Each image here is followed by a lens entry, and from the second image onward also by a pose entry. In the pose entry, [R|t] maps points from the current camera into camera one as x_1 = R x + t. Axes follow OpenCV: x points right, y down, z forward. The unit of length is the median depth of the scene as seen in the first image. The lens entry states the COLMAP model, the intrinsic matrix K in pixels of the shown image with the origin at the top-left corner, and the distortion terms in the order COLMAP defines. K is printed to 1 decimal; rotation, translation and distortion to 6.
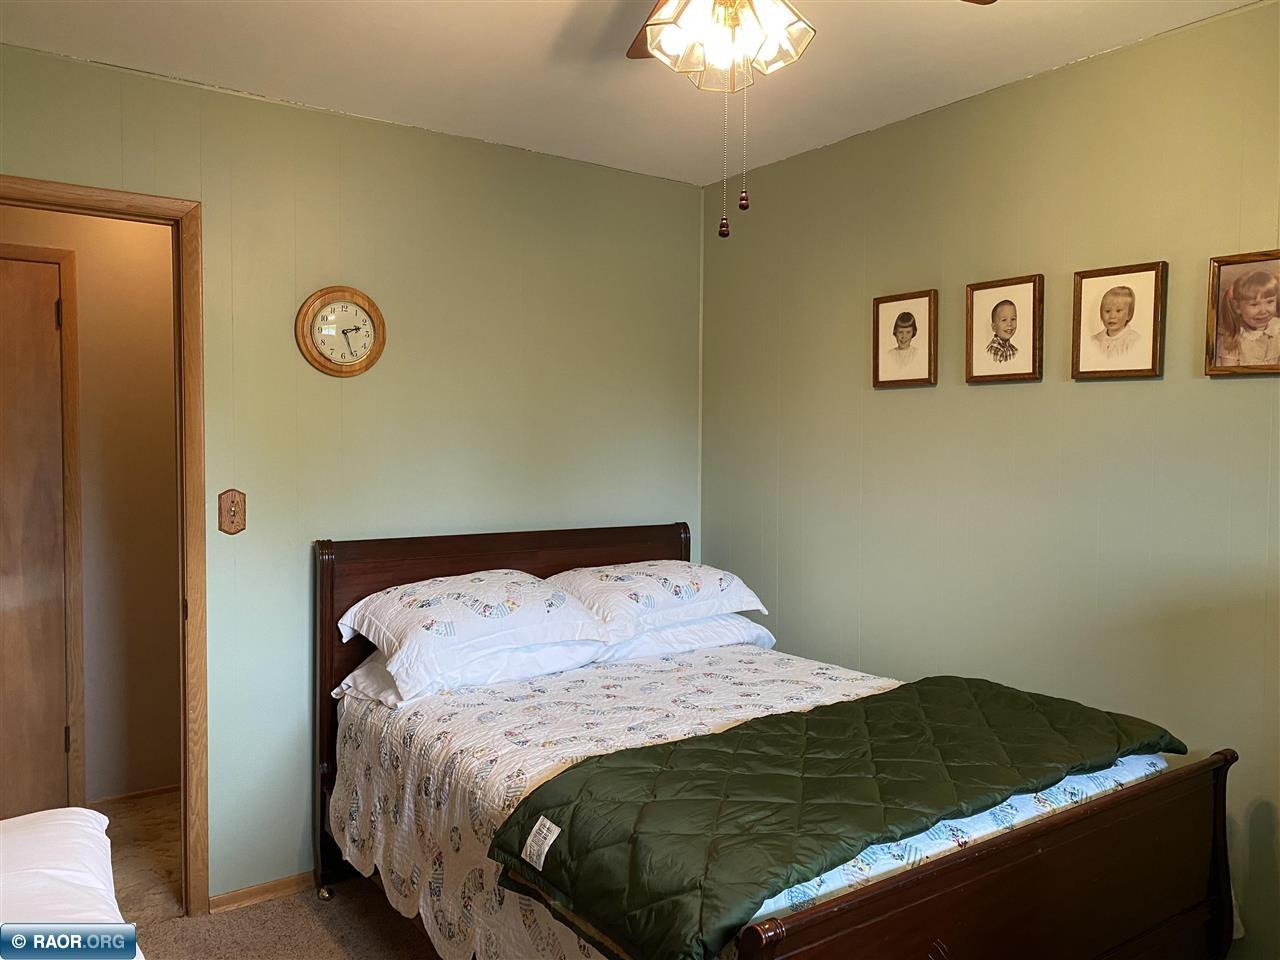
lens RADIAL K [[982.2, 0, 639.6], [0, 982.2, 478.8], [0, 0, 1]] dist [0.032149, -0.030412]
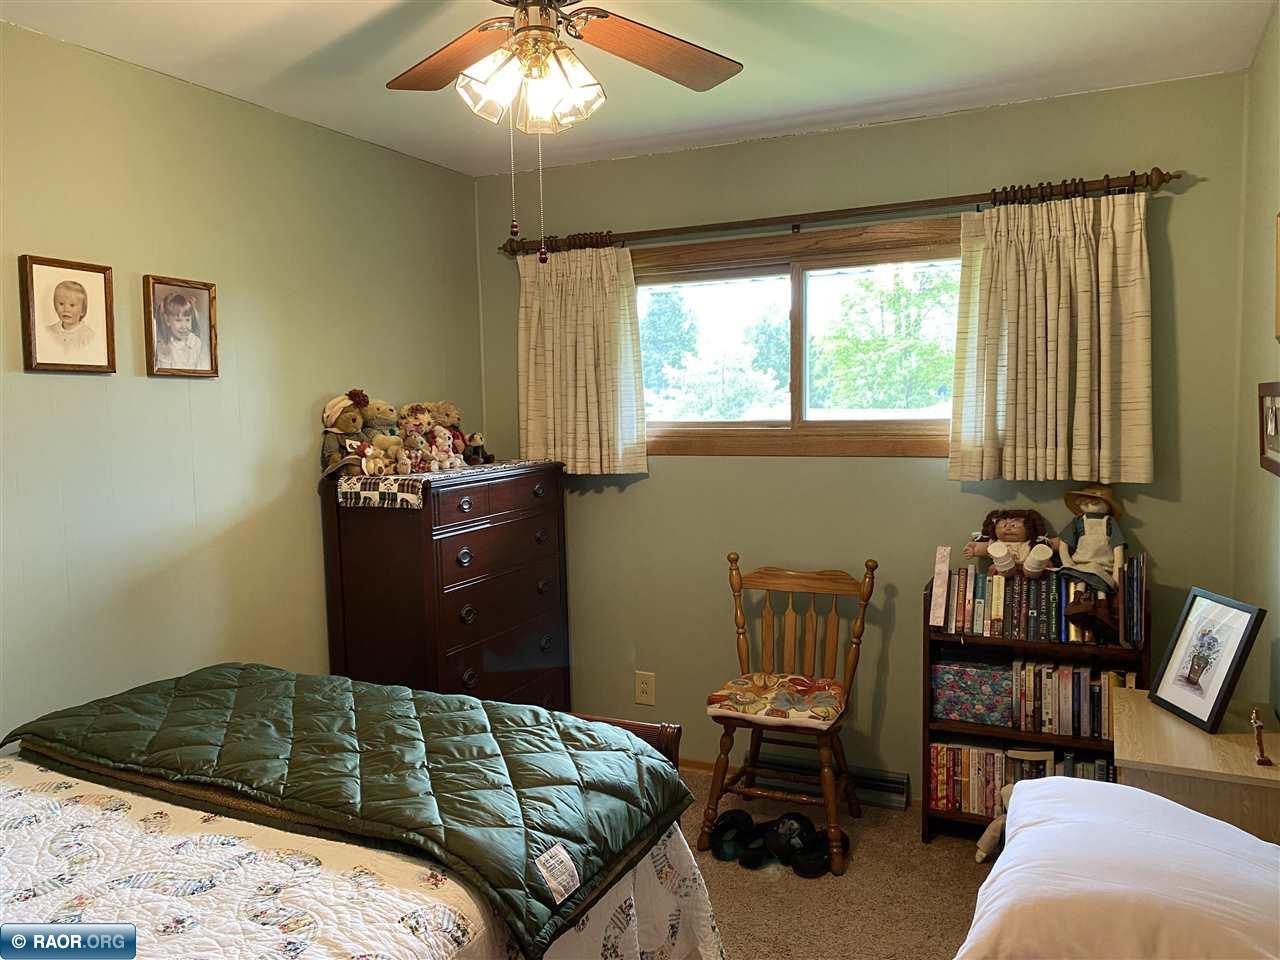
lens RADIAL K [[982.2, 0, 636.3], [0, 982.2, 477.5], [0, 0, 1]] dist [0.032149, -0.030412]
pose [[-0.497972, -0.056552, 0.865347, -0.693040], [0.065233, 0.992601, 0.102408, -0.061982], [-0.864736, 0.107446, -0.490599, 1.027621]]
